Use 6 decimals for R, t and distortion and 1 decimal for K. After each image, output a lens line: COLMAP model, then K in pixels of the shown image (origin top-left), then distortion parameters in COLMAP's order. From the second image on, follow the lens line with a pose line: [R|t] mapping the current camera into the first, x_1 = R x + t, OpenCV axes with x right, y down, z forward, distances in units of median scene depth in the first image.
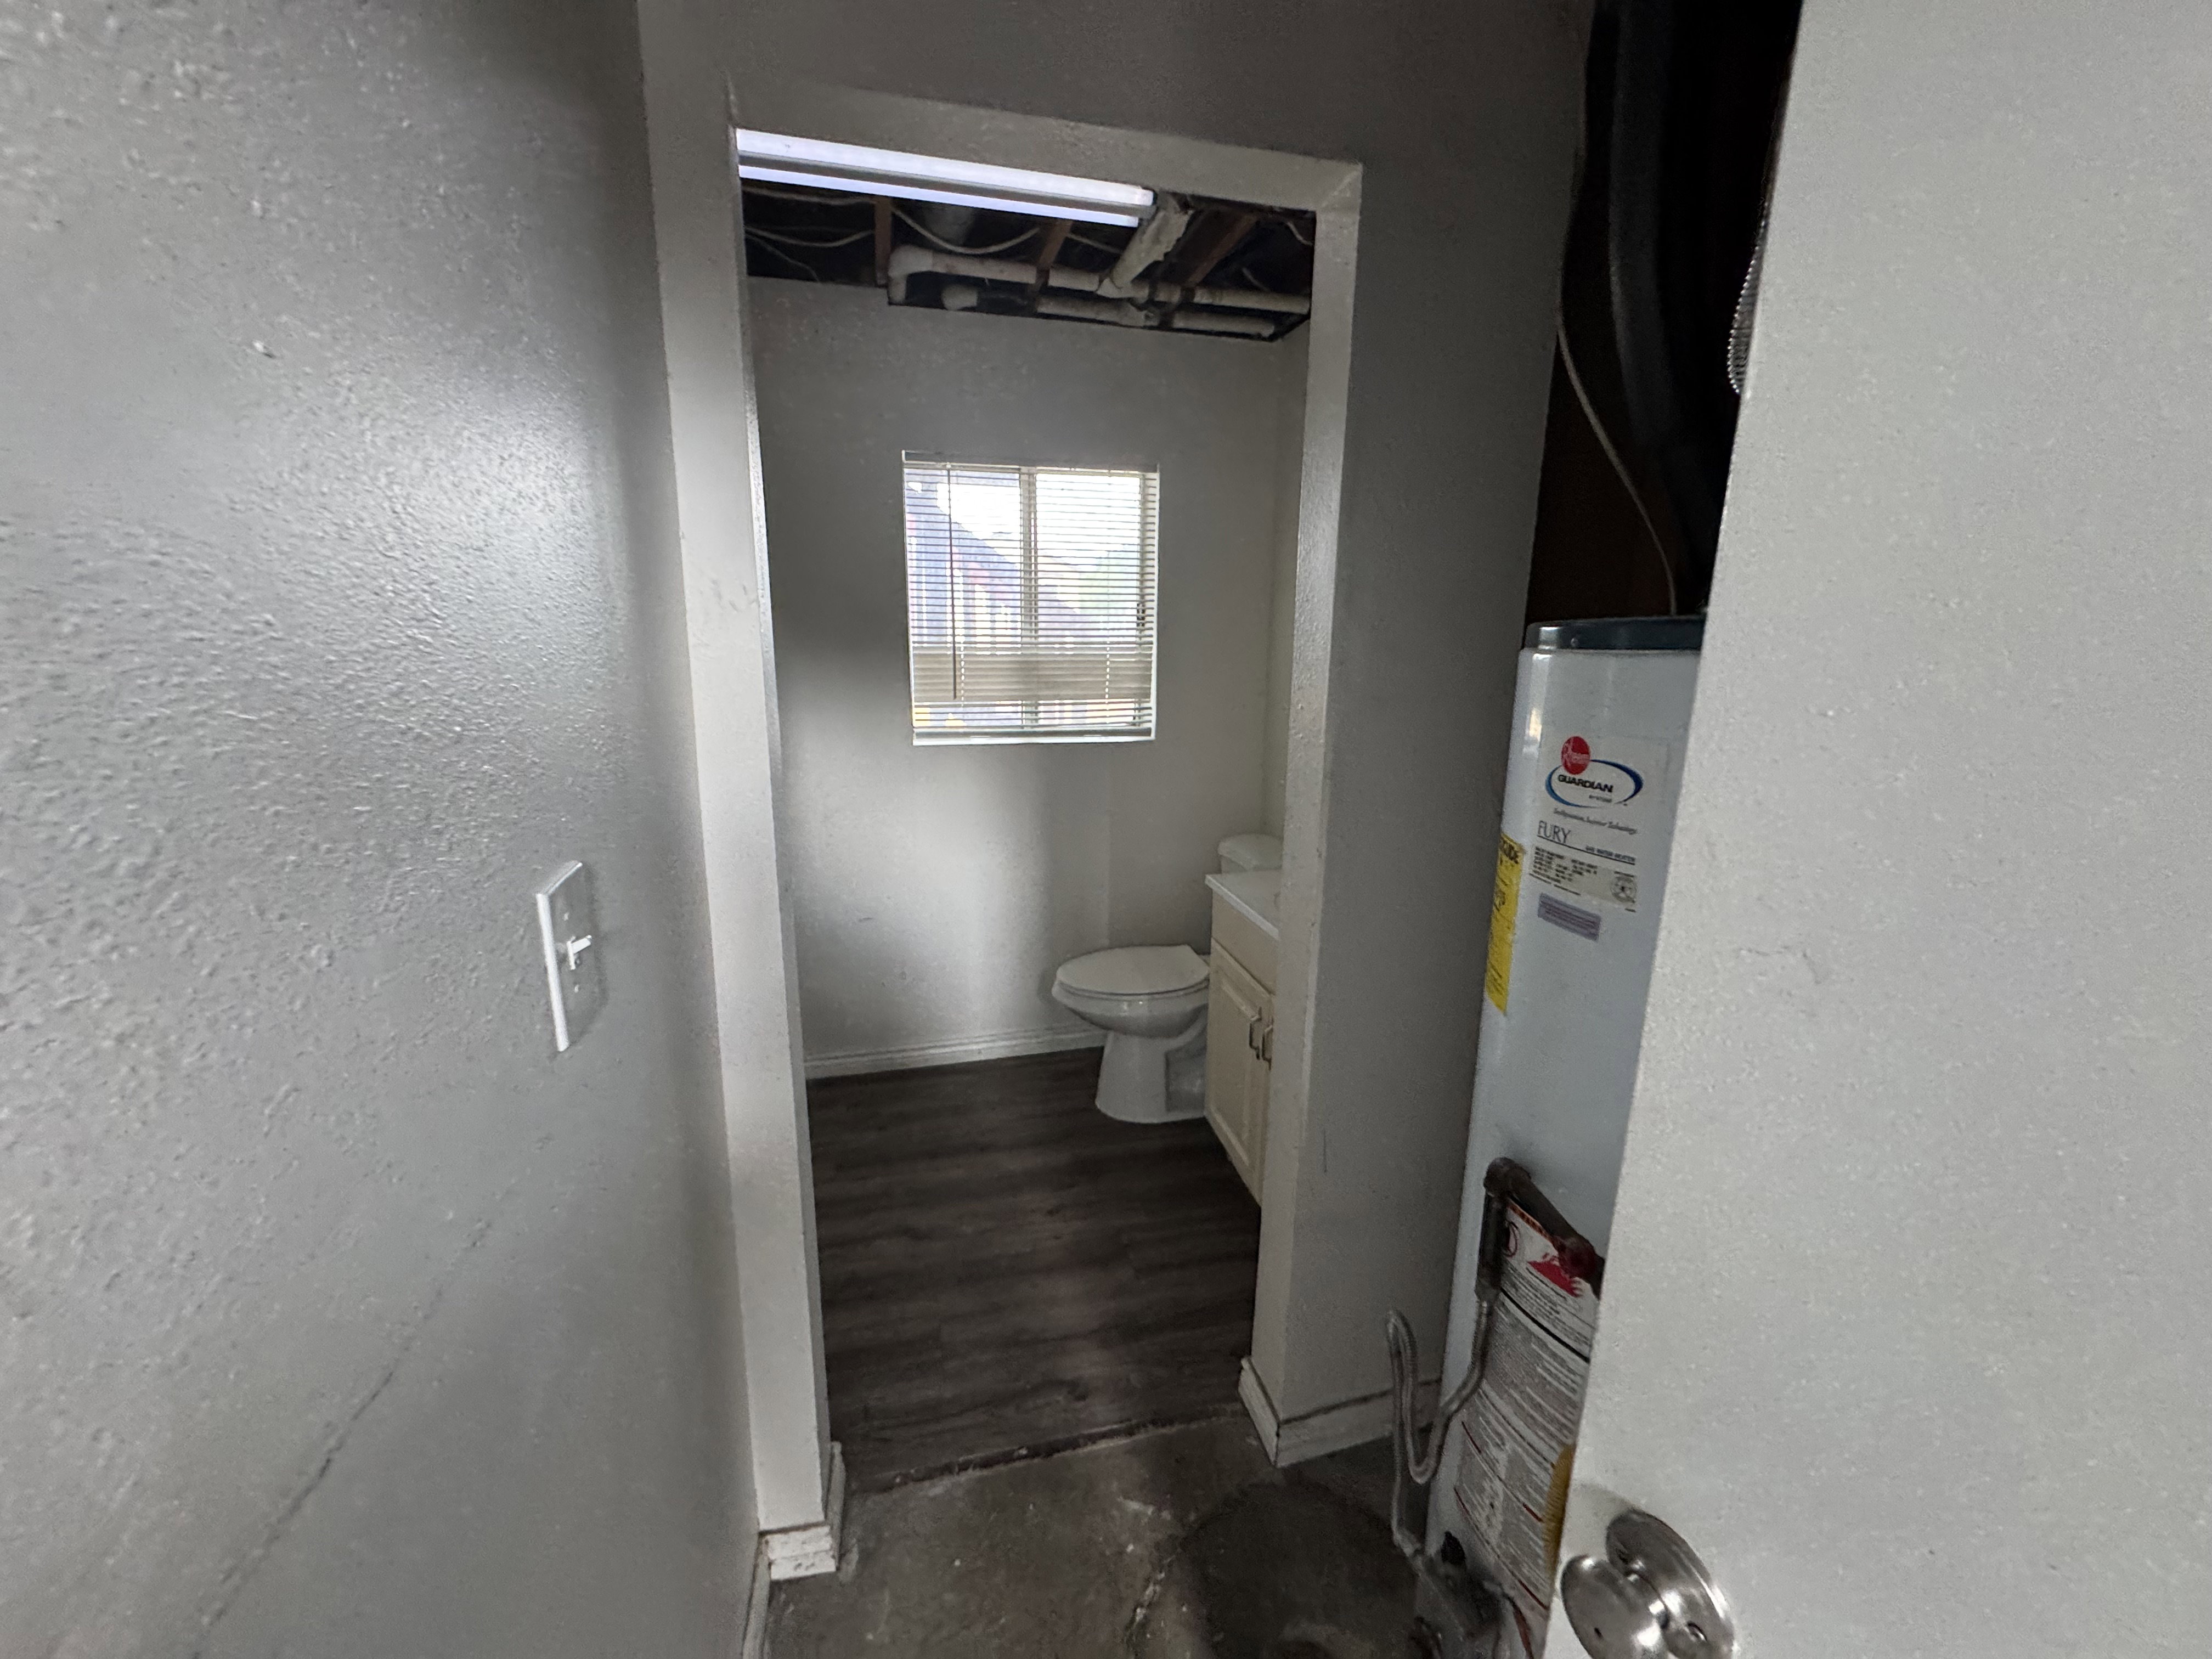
lens RADIAL K [[883.4, 0, 1096.9], [0, 883.4, 828.7], [0, 0, 1]] dist [-0.003655, 0.000527]
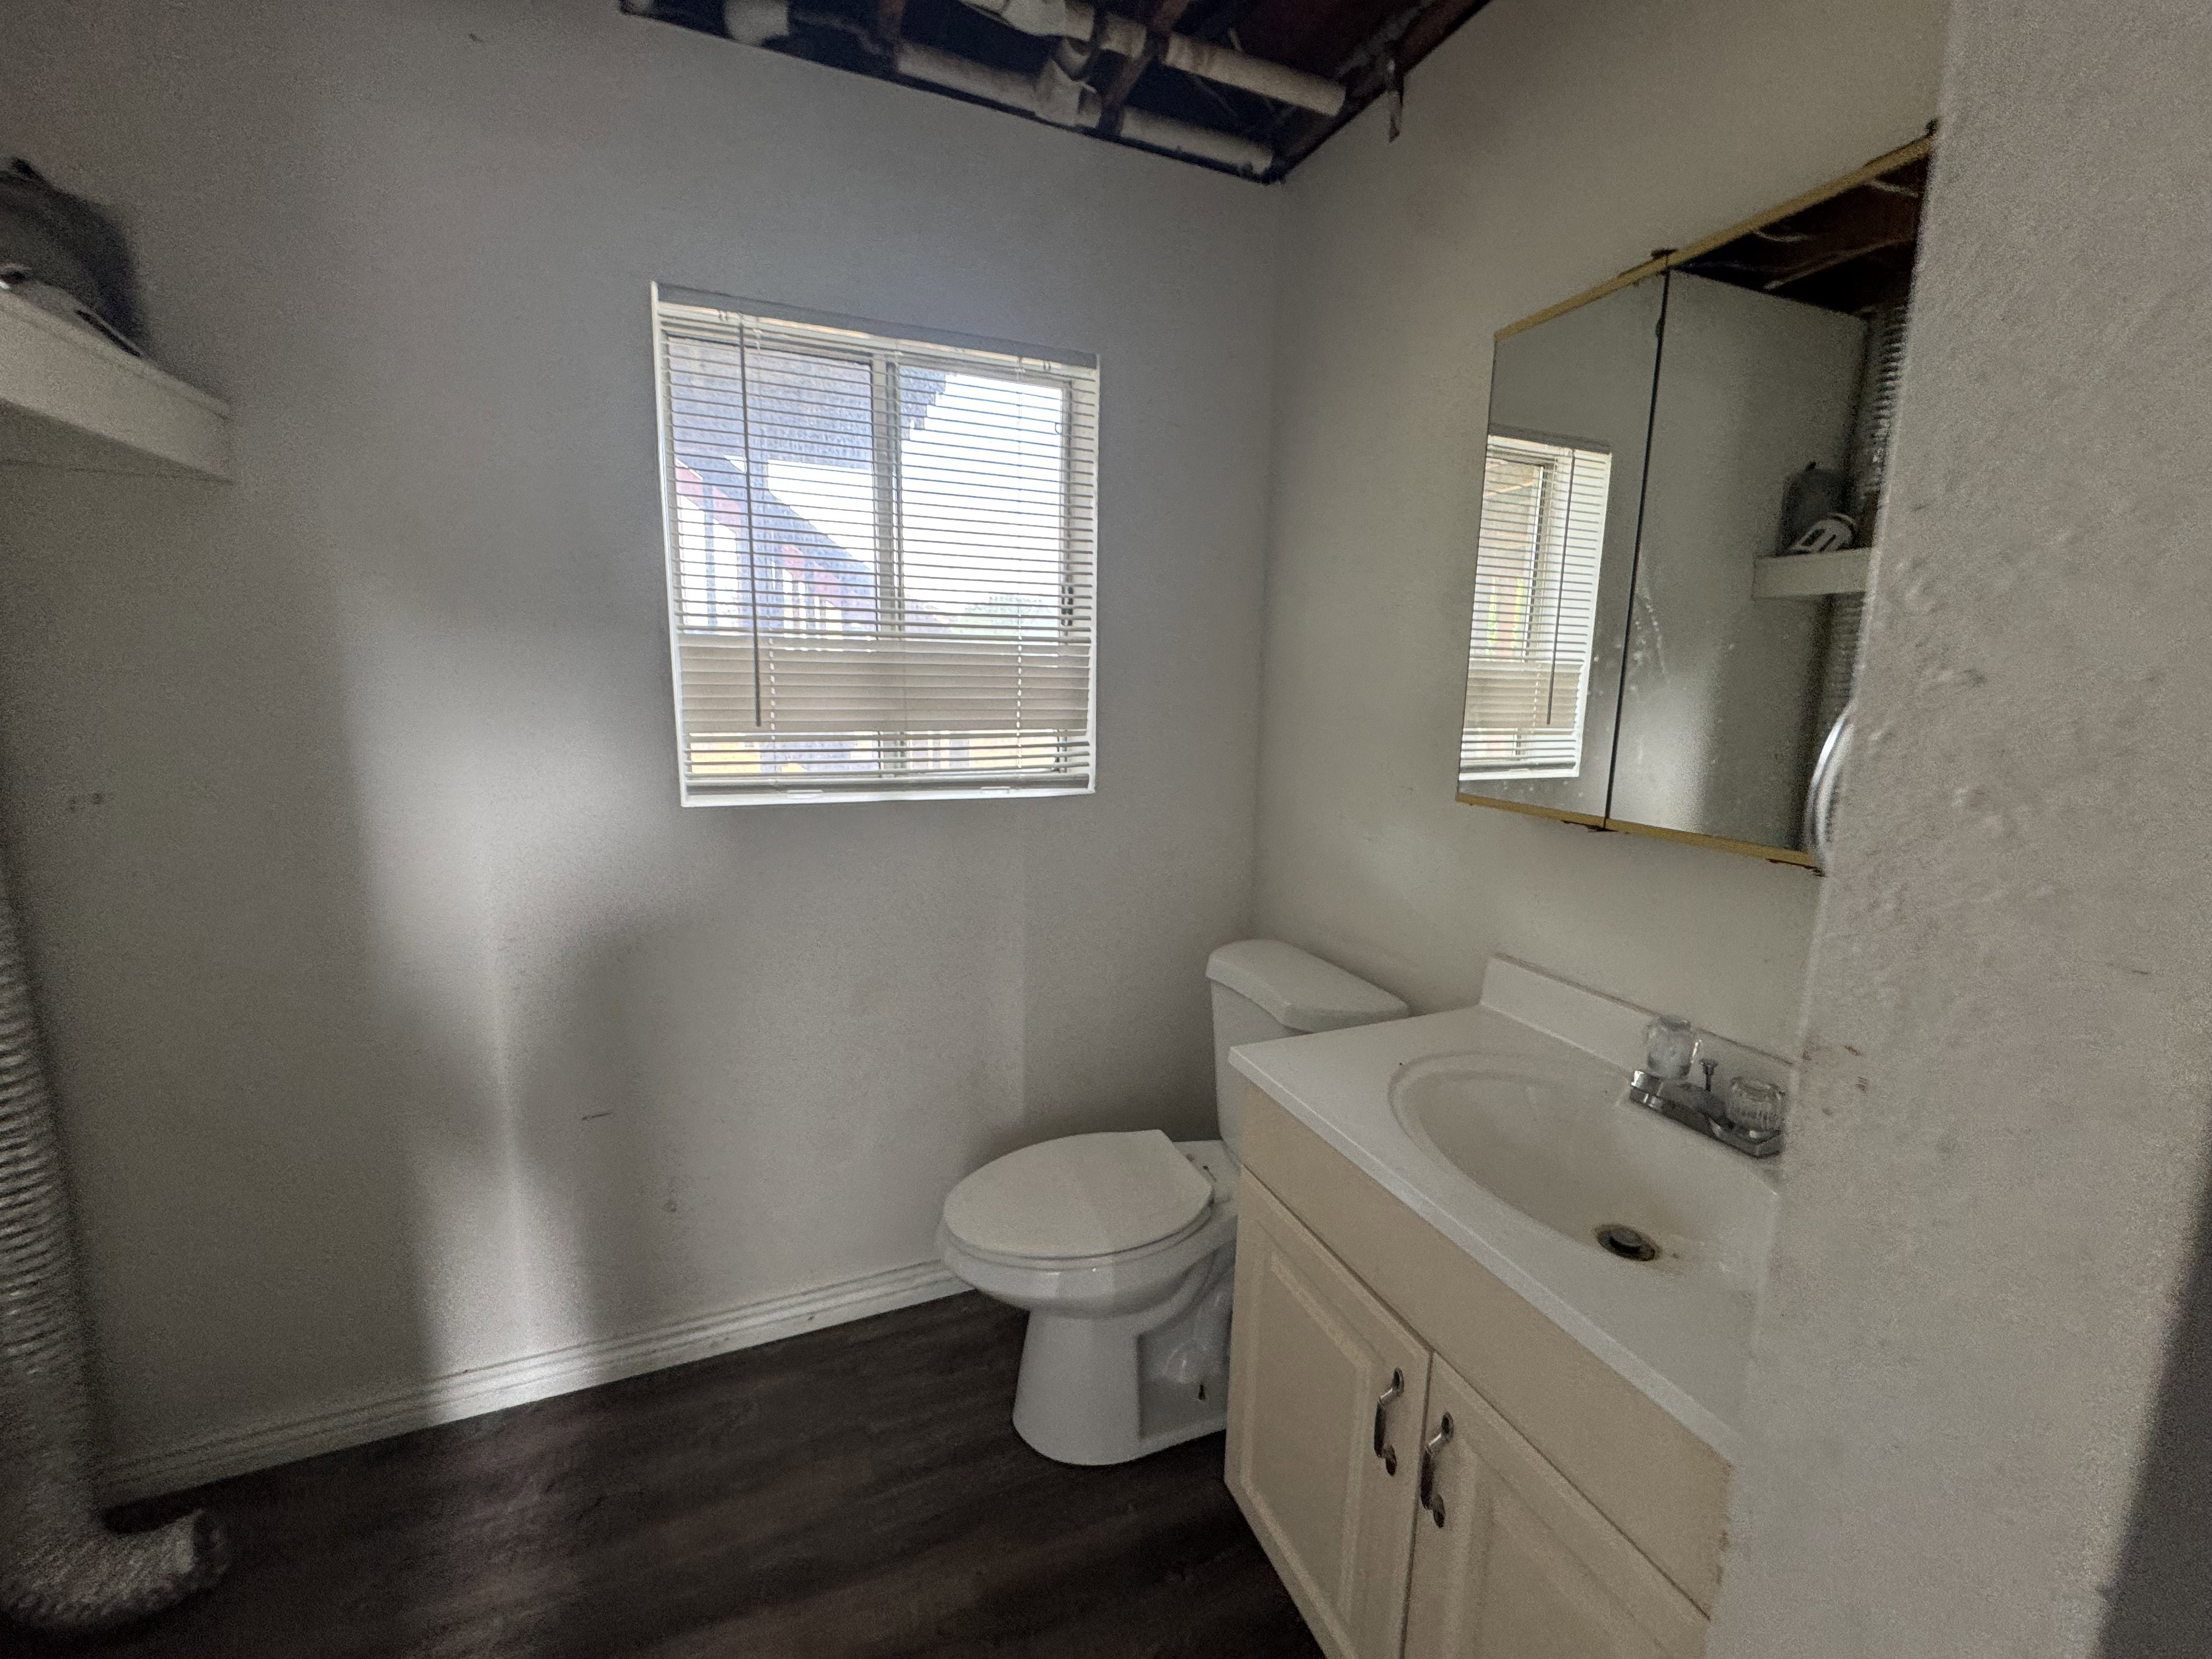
lens RADIAL K [[883.4, 0, 1104.9], [0, 883.4, 821.5], [0, 0, 1]] dist [-0.003655, 0.000527]
pose [[0.986975, -0.013273, 0.160322, -0.029287], [0.022480, 0.998191, -0.055754, -0.047321], [-0.159292, 0.058632, 0.985489, 0.394629]]
